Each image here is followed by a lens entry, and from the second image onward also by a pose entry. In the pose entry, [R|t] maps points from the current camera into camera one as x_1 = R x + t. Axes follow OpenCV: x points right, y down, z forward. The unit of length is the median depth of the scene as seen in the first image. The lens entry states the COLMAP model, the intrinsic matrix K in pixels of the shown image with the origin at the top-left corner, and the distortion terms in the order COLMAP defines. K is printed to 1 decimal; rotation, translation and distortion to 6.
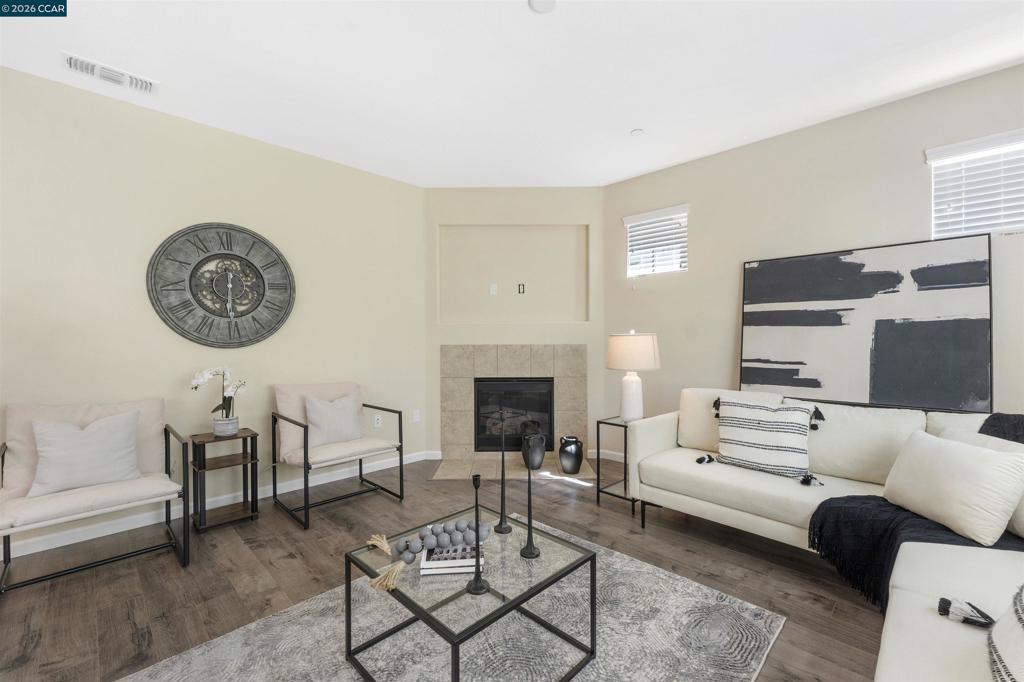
lens RADIAL K [[440.7, 0, 510.9], [0, 440.7, 340.1], [0, 0, 1]] dist [0.003128, -0.000021]
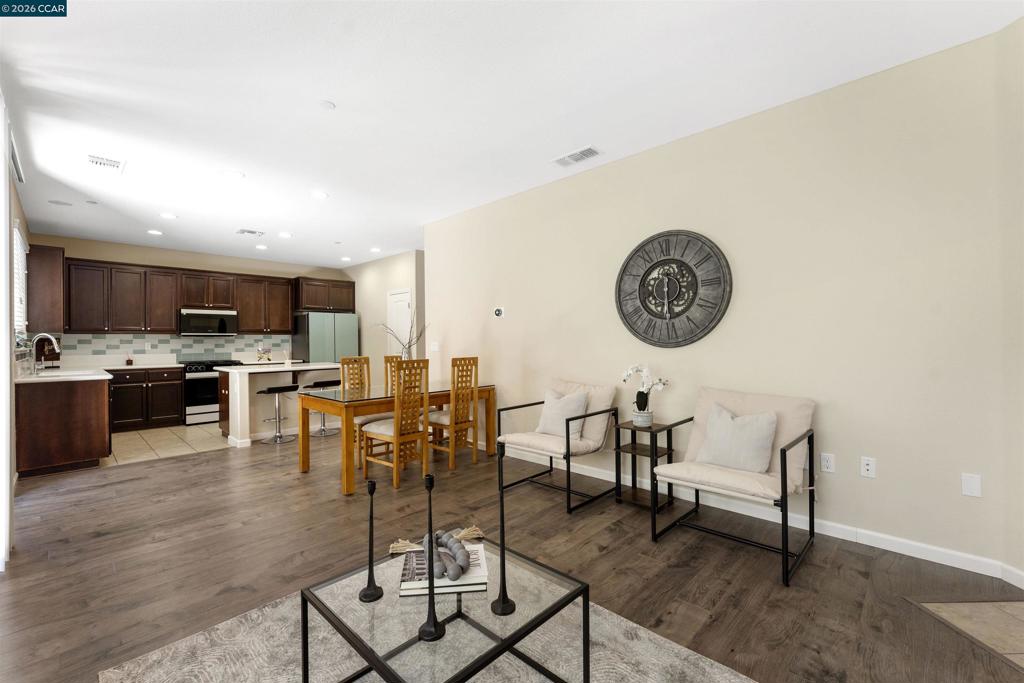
lens RADIAL K [[440.7, 0, 511.0], [0, 440.7, 343.5], [0, 0, 1]] dist [0.003128, -0.000021]
pose [[-0.009671, 0.006011, -0.999935, 0.430842], [0.004130, 0.999974, 0.005971, 0.000042], [0.999945, -0.004072, -0.009696, 0.636931]]
